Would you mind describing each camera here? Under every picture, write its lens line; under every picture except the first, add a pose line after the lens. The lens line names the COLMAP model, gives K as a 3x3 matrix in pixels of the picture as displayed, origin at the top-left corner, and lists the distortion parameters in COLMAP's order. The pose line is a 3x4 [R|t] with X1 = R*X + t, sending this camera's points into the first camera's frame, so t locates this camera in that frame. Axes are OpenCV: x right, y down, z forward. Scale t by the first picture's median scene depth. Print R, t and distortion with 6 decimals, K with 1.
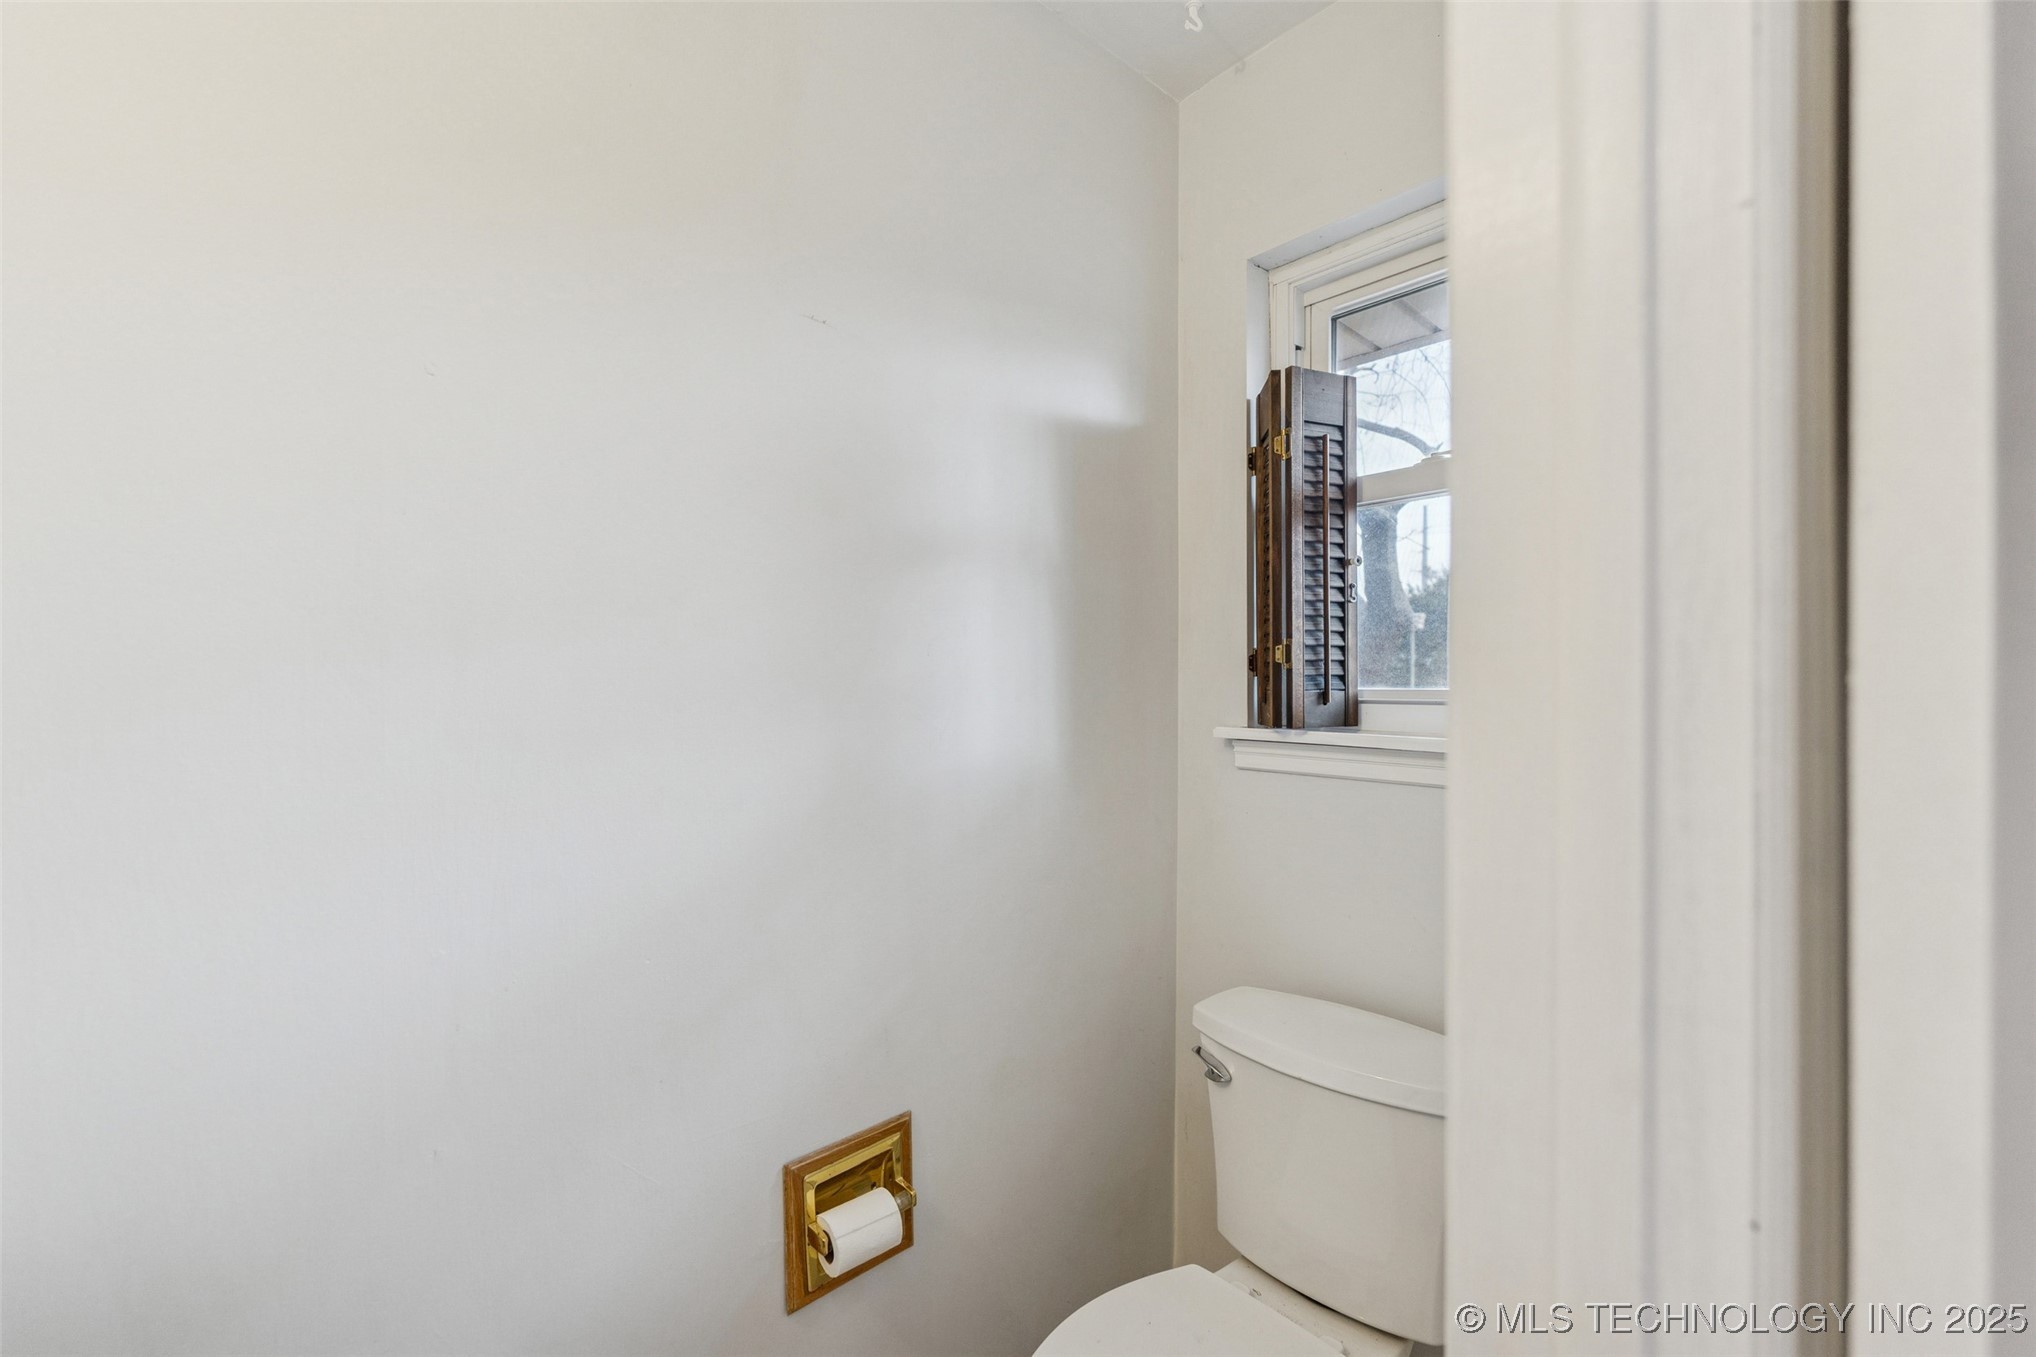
lens RADIAL K [[830.1, 0, 1011.6], [0, 830.1, 680.4], [0, 0, 1]] dist [0.003817, -0.001469]
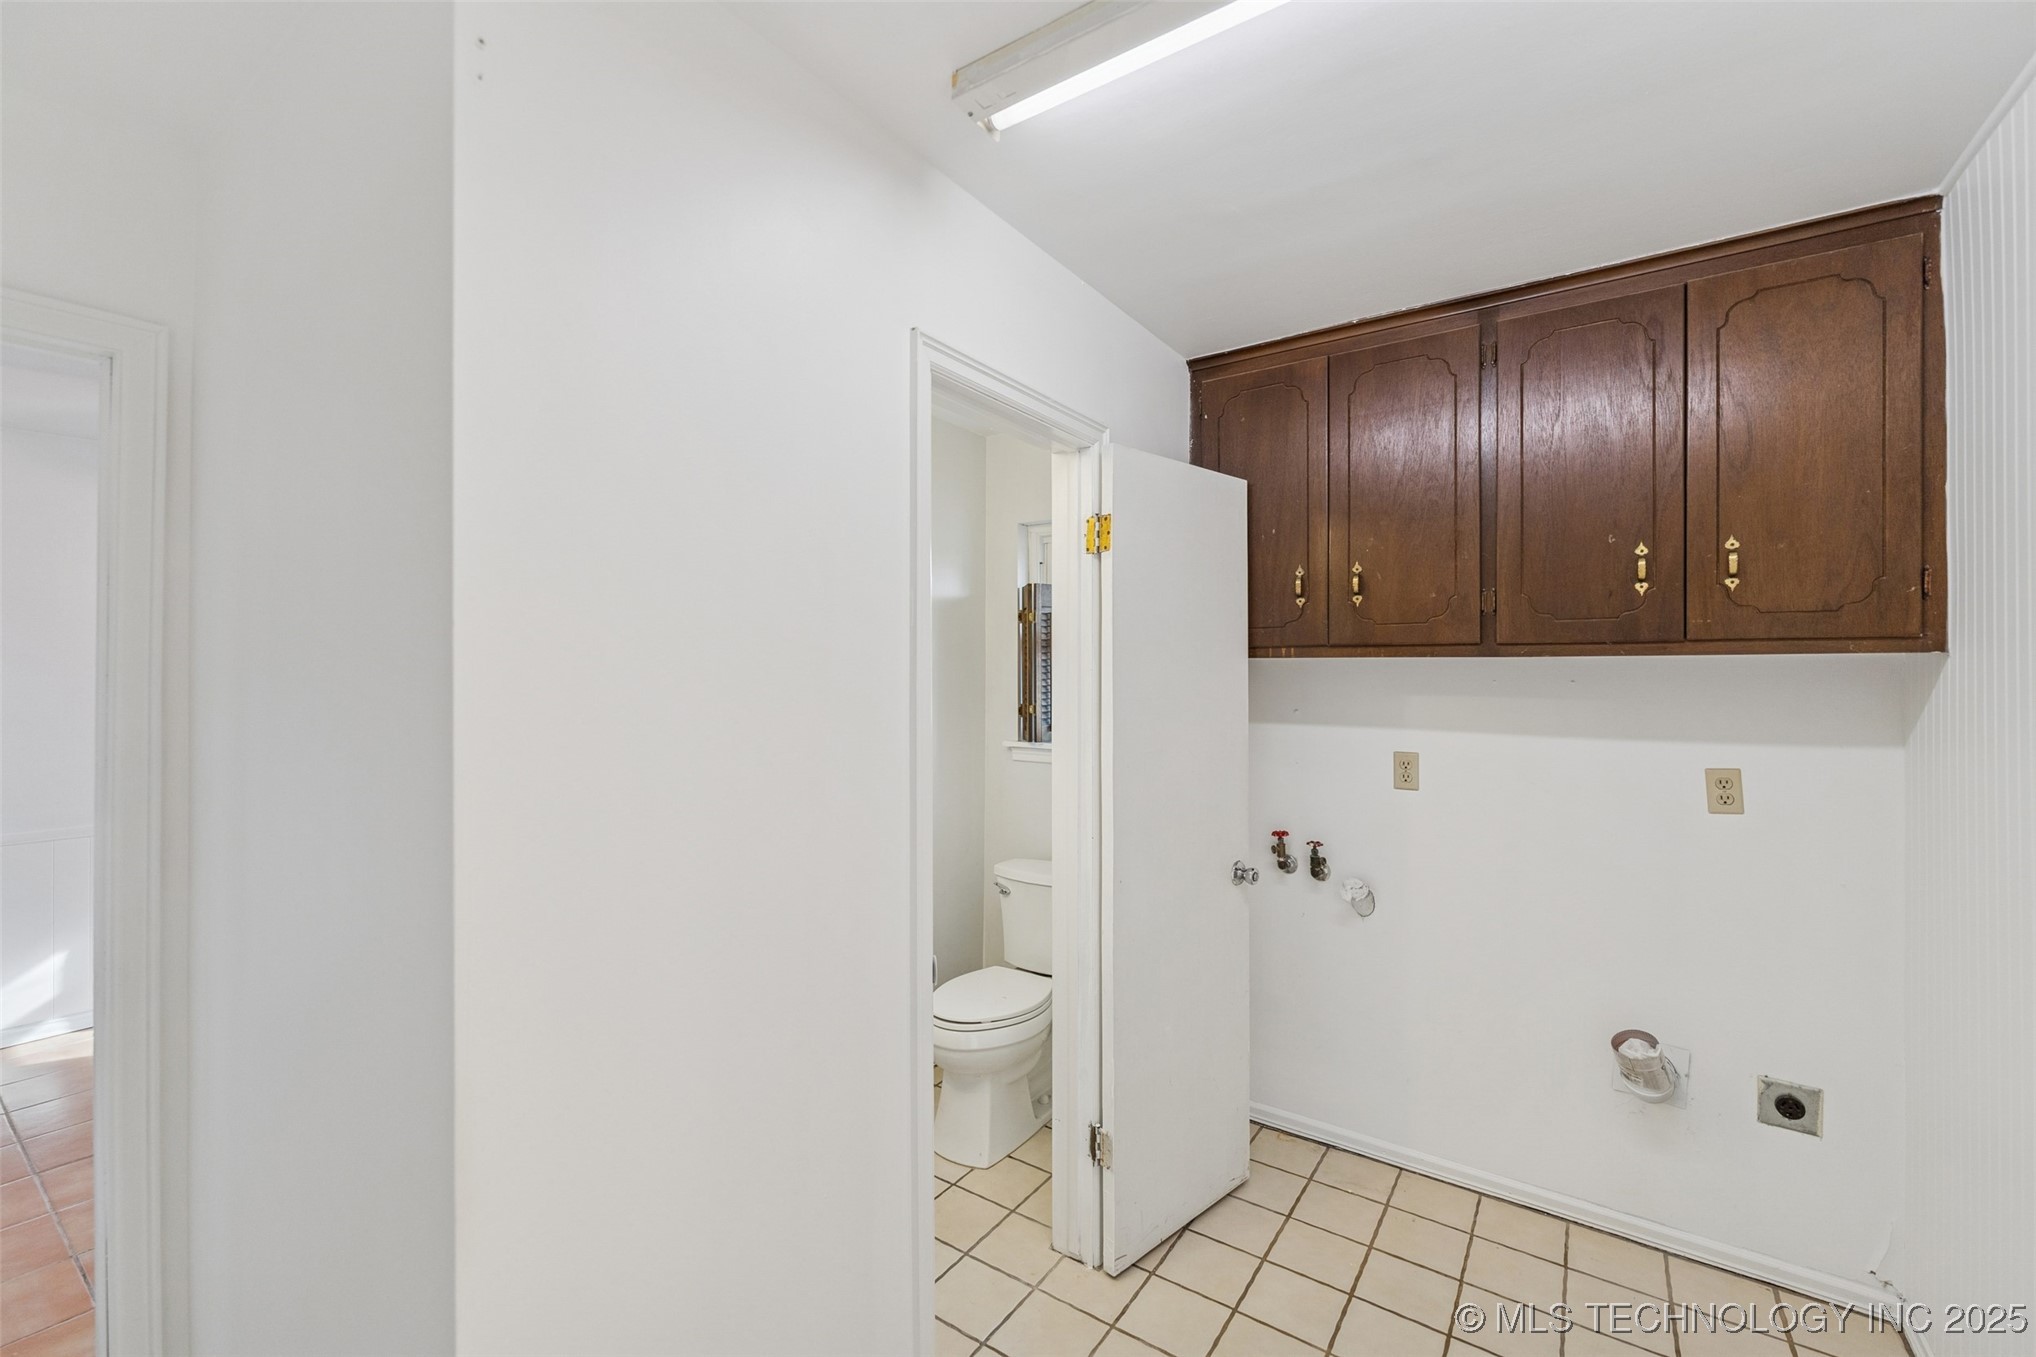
lens RADIAL K [[830.1, 0, 1016.2], [0, 830.1, 676.3], [0, 0, 1]] dist [0.003817, -0.001469]
pose [[0.965113, 0.002687, 0.261820, -0.302097], [-0.001038, 0.999979, -0.006437, -0.103886], [-0.261832, 0.005941, 0.965095, -1.145015]]
